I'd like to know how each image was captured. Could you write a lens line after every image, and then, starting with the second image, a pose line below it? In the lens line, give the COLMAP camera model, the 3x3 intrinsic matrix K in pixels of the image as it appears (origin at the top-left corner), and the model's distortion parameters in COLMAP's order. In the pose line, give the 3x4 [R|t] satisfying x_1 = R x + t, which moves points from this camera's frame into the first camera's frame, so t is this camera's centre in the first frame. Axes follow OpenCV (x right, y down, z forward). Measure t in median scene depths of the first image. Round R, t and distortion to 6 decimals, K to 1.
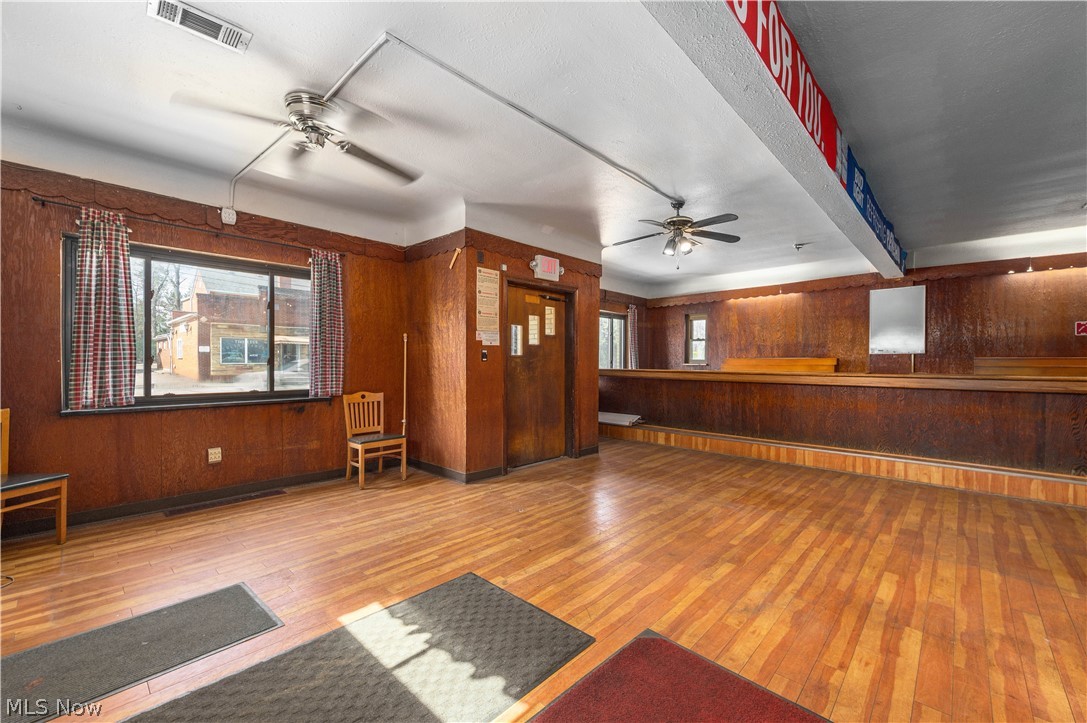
lens RADIAL K [[431.9, 0, 540.7], [0, 431.9, 365.6], [0, 0, 1]] dist [0.012230, -0.002047]
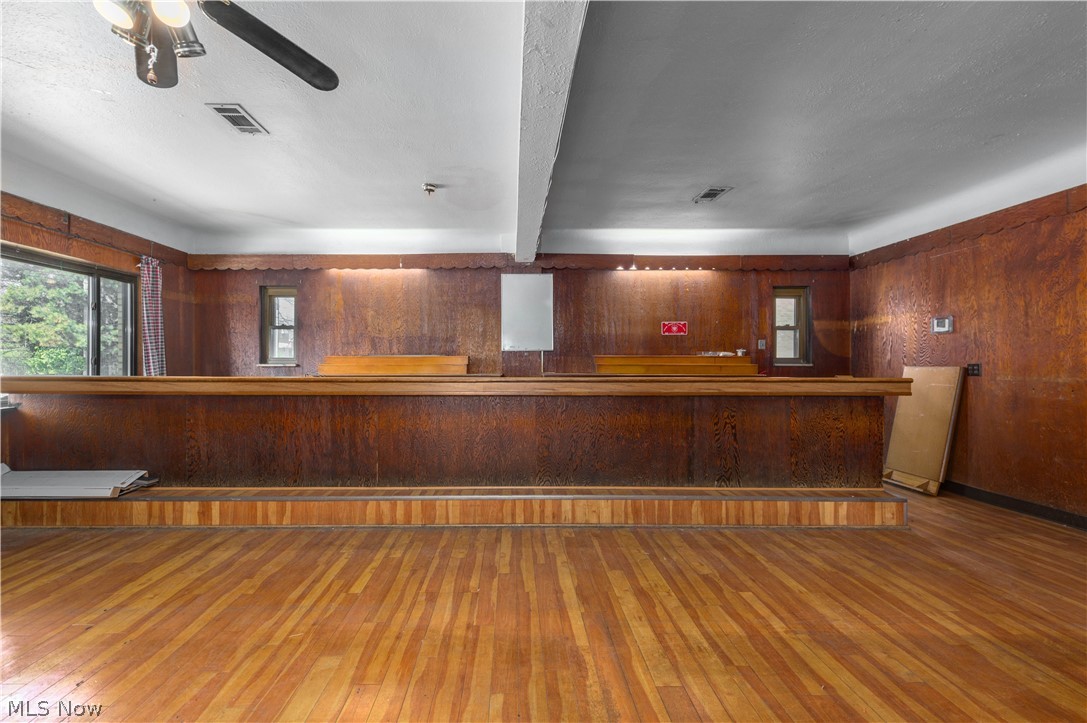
lens RADIAL K [[431.9, 0, 540.7], [0, 431.9, 363.6], [0, 0, 1]] dist [0.012230, -0.002047]
pose [[0.662193, -0.007543, 0.749295, 0.193660], [0.009804, 0.999951, 0.001402, -0.003182], [-0.749269, 0.006417, 0.662235, 0.408883]]
